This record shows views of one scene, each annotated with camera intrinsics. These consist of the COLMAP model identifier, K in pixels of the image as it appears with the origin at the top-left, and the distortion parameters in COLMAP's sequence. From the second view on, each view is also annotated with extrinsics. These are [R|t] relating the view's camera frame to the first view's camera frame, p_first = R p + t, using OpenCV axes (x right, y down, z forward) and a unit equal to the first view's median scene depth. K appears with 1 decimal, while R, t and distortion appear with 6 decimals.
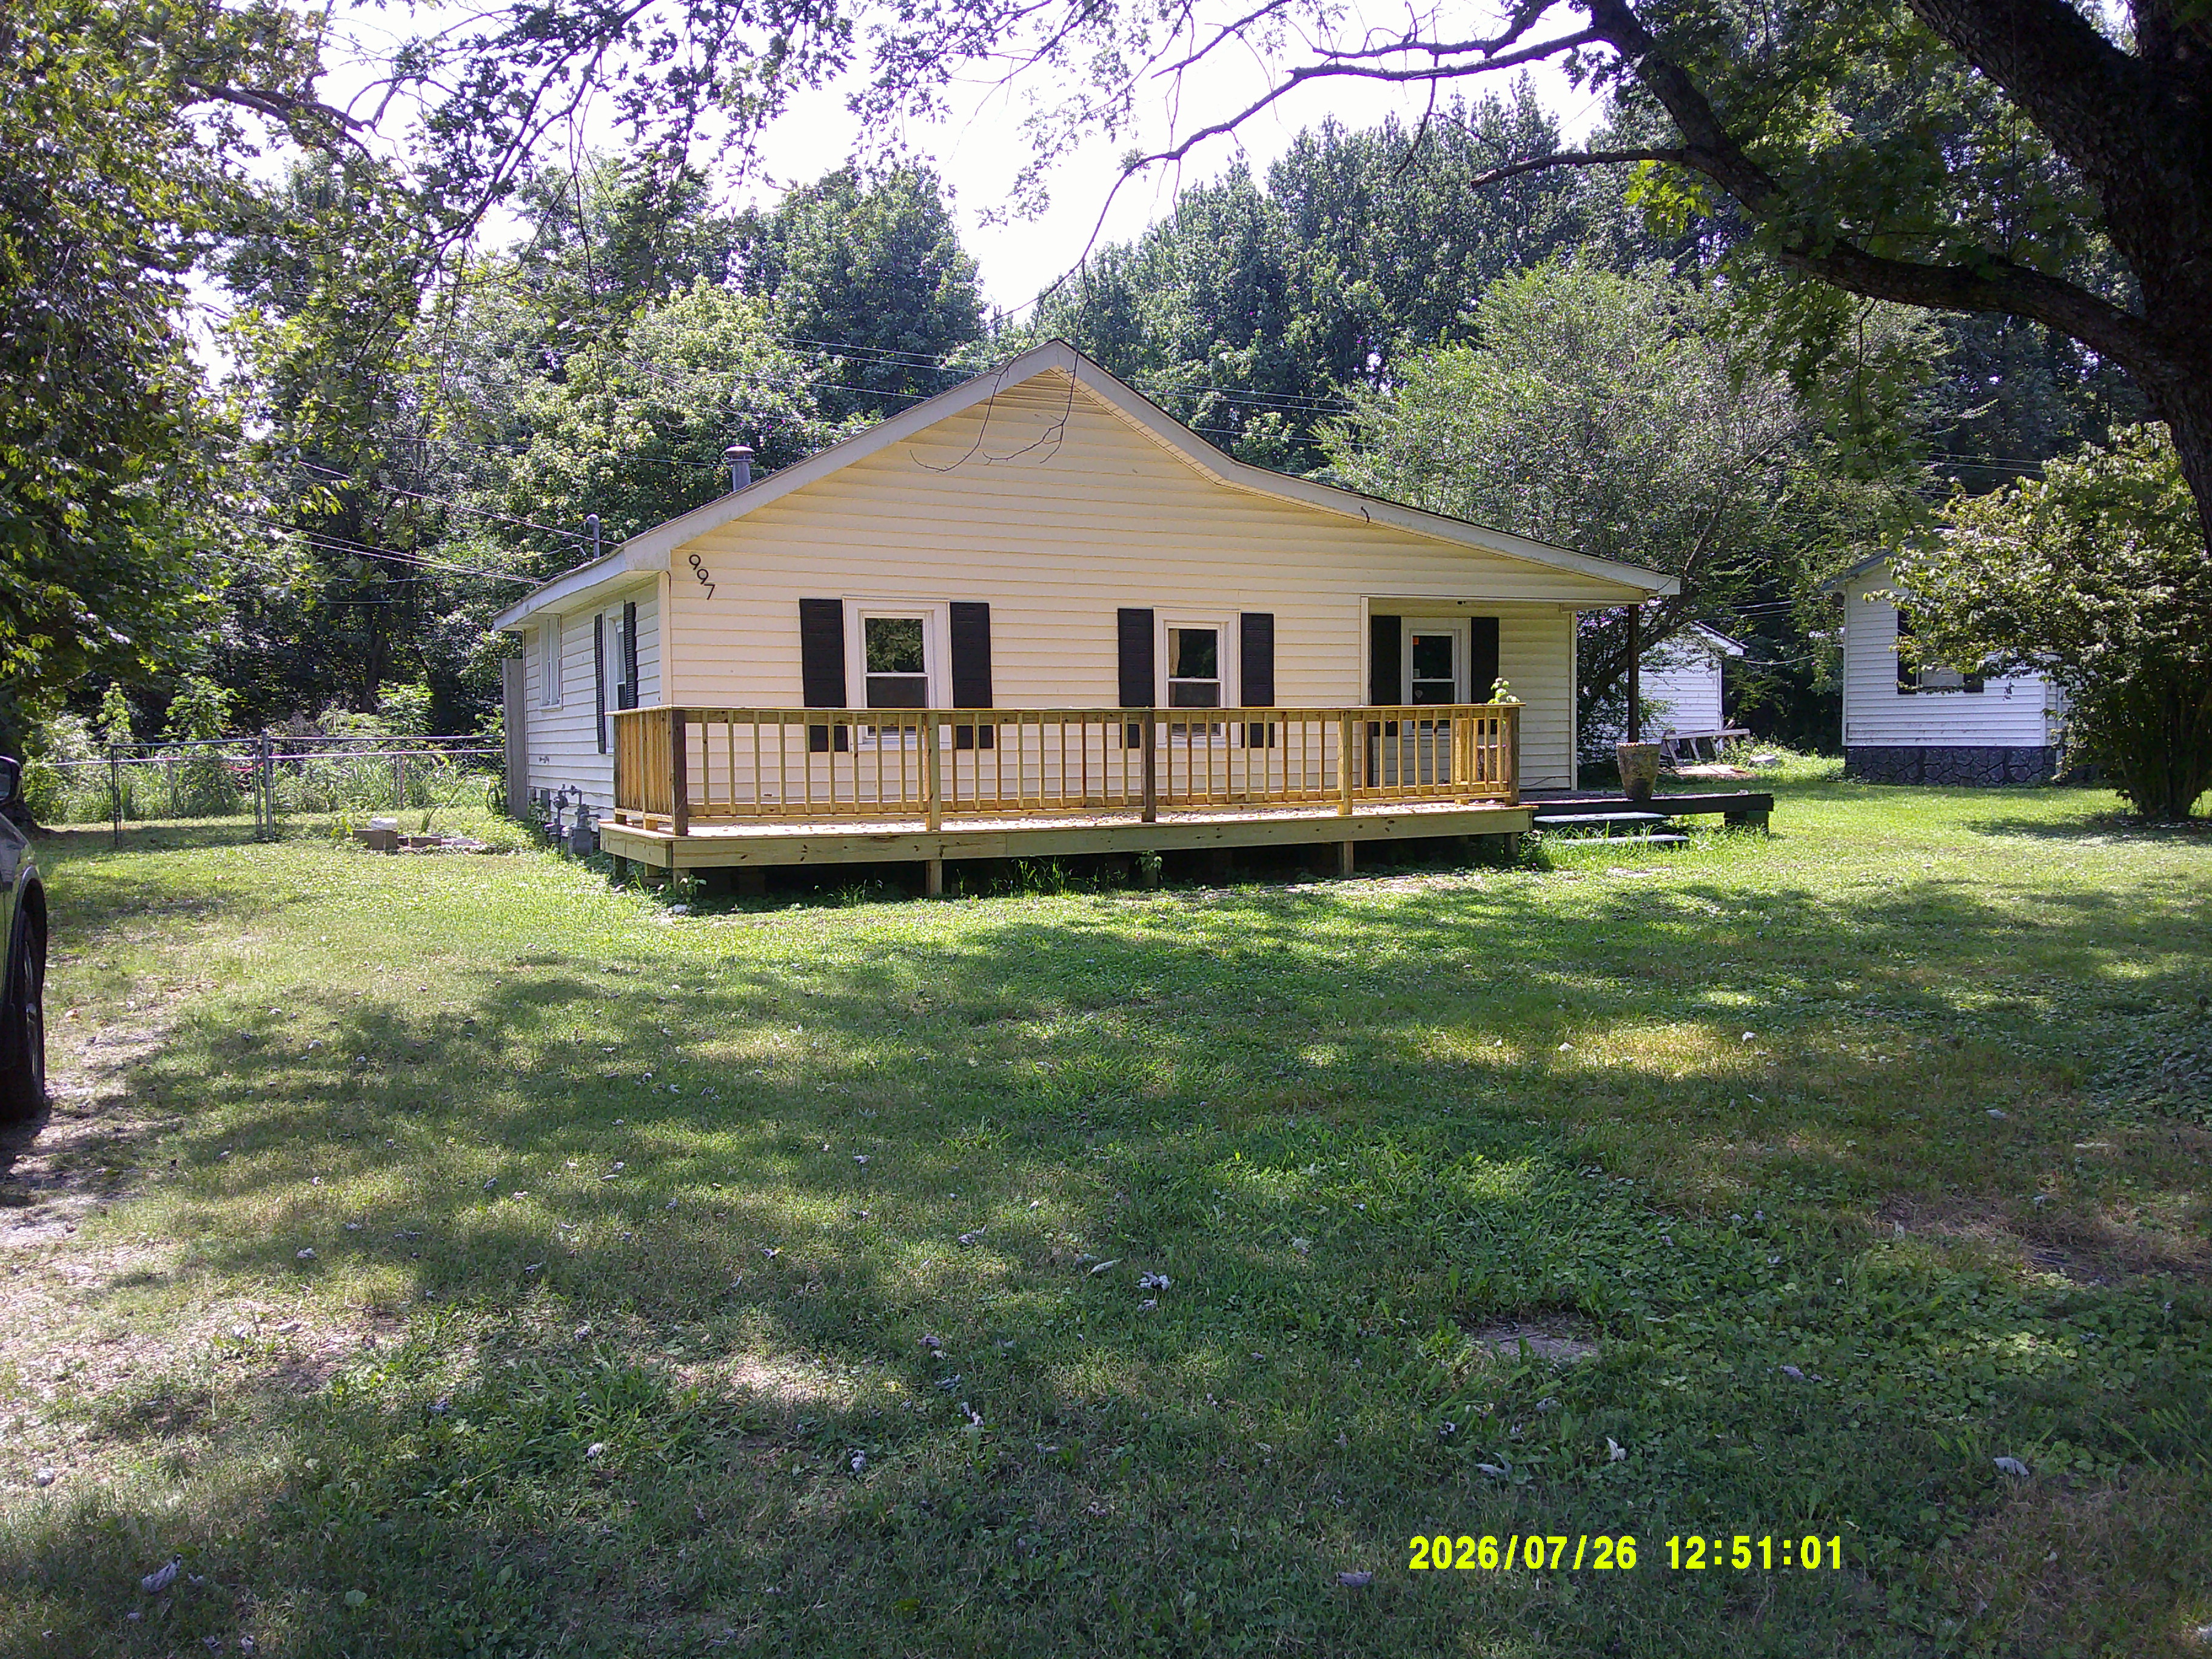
lens RADIAL K [[1802.4, 0, 1153.9], [0, 1802.4, 828.1], [0, 0, 1]] dist [0.079791, -0.143746]
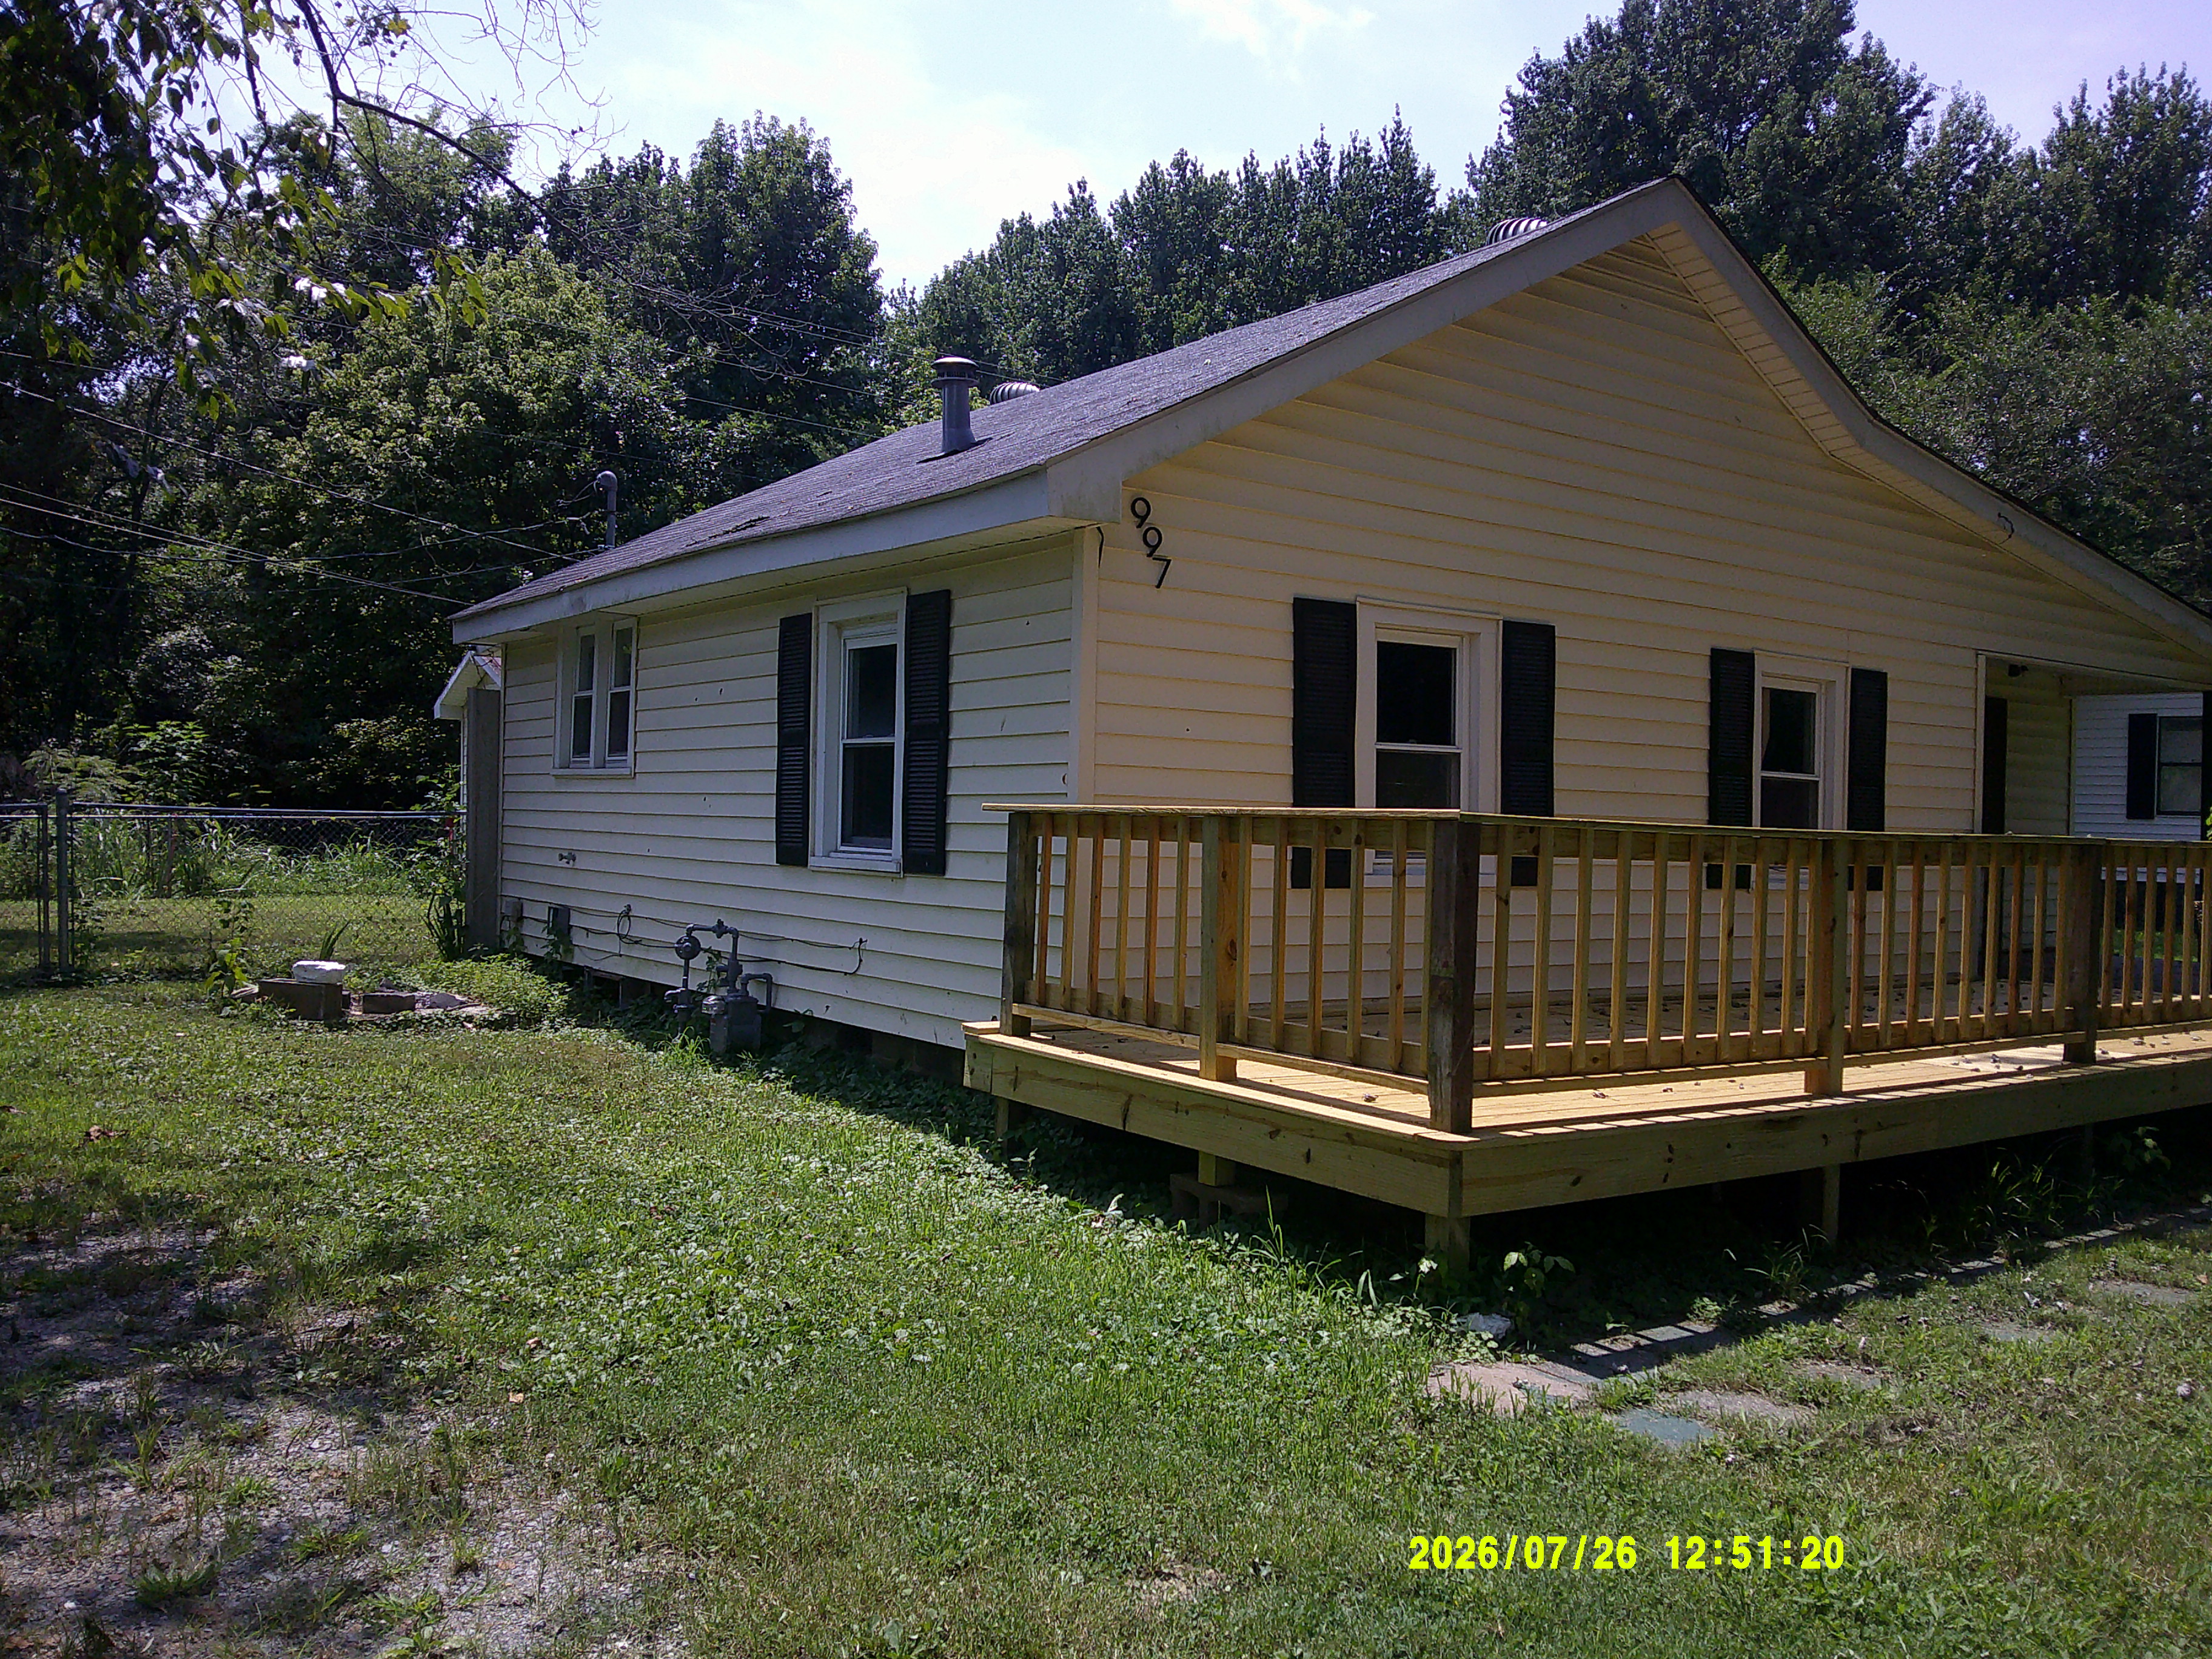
lens RADIAL K [[1843.7, 0, 1143.6], [0, 1843.7, 837.3], [0, 0, 1]] dist [0.190880, -0.467180]
pose [[0.988271, 0.039104, 0.147622, -0.103280], [-0.033262, 0.998571, -0.041836, -0.010881], [-0.149047, 0.036435, 0.988159, 0.156227]]
